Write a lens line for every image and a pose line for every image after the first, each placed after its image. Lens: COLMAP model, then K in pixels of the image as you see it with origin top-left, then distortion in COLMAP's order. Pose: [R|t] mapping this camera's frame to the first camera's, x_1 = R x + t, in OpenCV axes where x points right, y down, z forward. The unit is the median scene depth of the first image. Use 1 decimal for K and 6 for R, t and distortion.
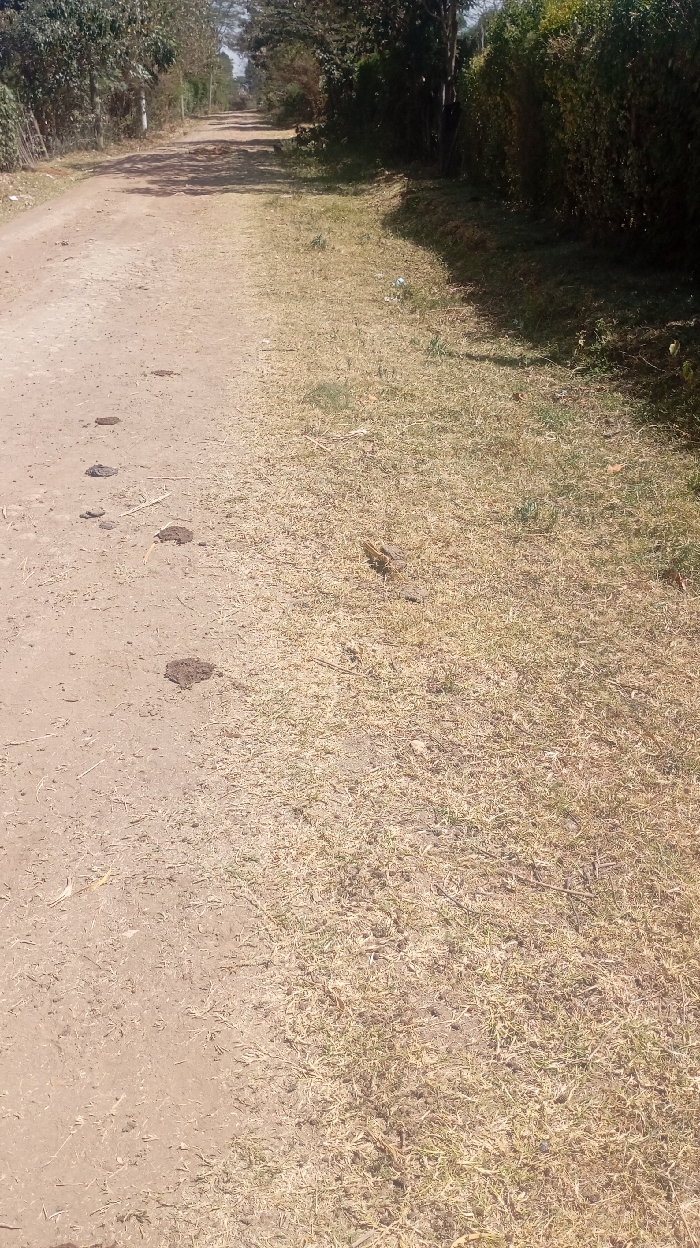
lens RADIAL K [[1017.0, 0, 348.7], [0, 1017.0, 624.3], [0, 0, 1]] dist [0.000449, 0.000375]
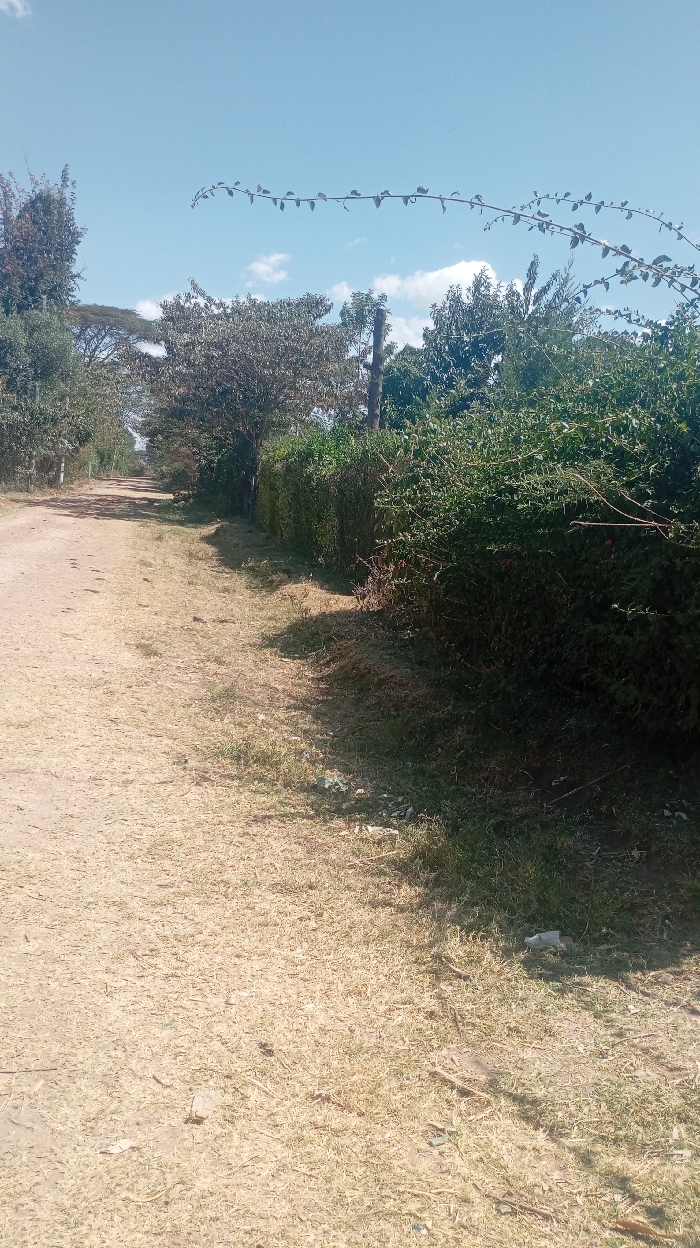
lens RADIAL K [[1017.0, 0, 350.7], [0, 1017.0, 624.1], [0, 0, 1]] dist [0.000449, 0.000375]
pose [[0.989341, 0.082221, 0.120184, 0.033825], [-0.037642, 0.941689, -0.334372, 0.133432], [-0.140668, 0.326284, 0.934747, -0.267205]]
